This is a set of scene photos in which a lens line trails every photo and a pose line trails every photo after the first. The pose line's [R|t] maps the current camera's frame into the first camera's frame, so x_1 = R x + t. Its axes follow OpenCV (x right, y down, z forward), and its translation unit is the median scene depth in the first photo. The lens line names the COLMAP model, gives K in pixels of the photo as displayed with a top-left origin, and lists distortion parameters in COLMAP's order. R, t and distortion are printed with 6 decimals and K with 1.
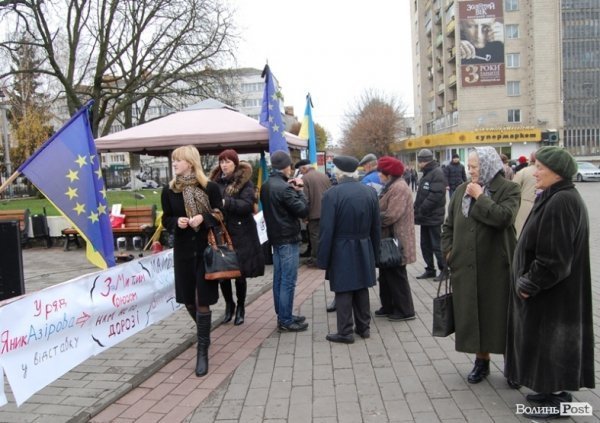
lens RADIAL K [[518.2, 0, 300.0], [0, 518.2, 211.5], [0, 0, 1]] dist [-0.067219, 0.016639]
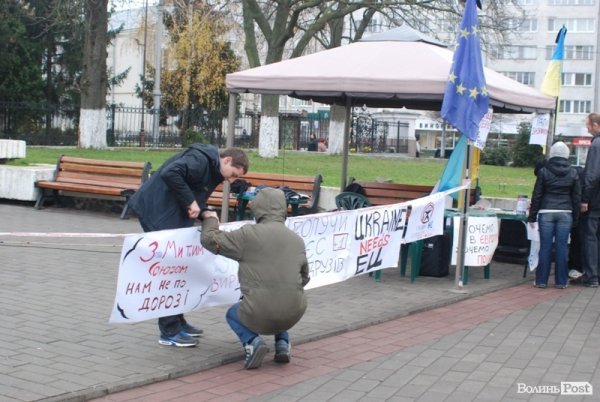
lens RADIAL K [[832.0, 0, 259.5], [0, 832.0, 201.8], [0, 0, 1]] dist [0.568694, -0.017486]
pose [[0.913211, 0.132642, -0.385294, 0.442384], [-0.131262, 0.990893, 0.030014, -0.006839], [0.385767, 0.023165, 0.922305, -0.317961]]
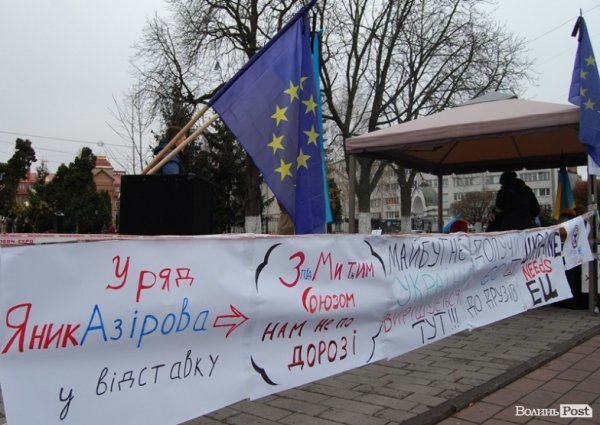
lens RADIAL K [[518.2, 0, 300.0], [0, 518.2, 212.5], [0, 0, 1]] dist [-0.067219, 0.016639]
pose [[0.869956, 0.017720, -0.492811, -0.153281], [-0.068620, 0.993982, -0.085393, 0.178317], [0.488332, 0.108104, 0.865936, 0.724537]]
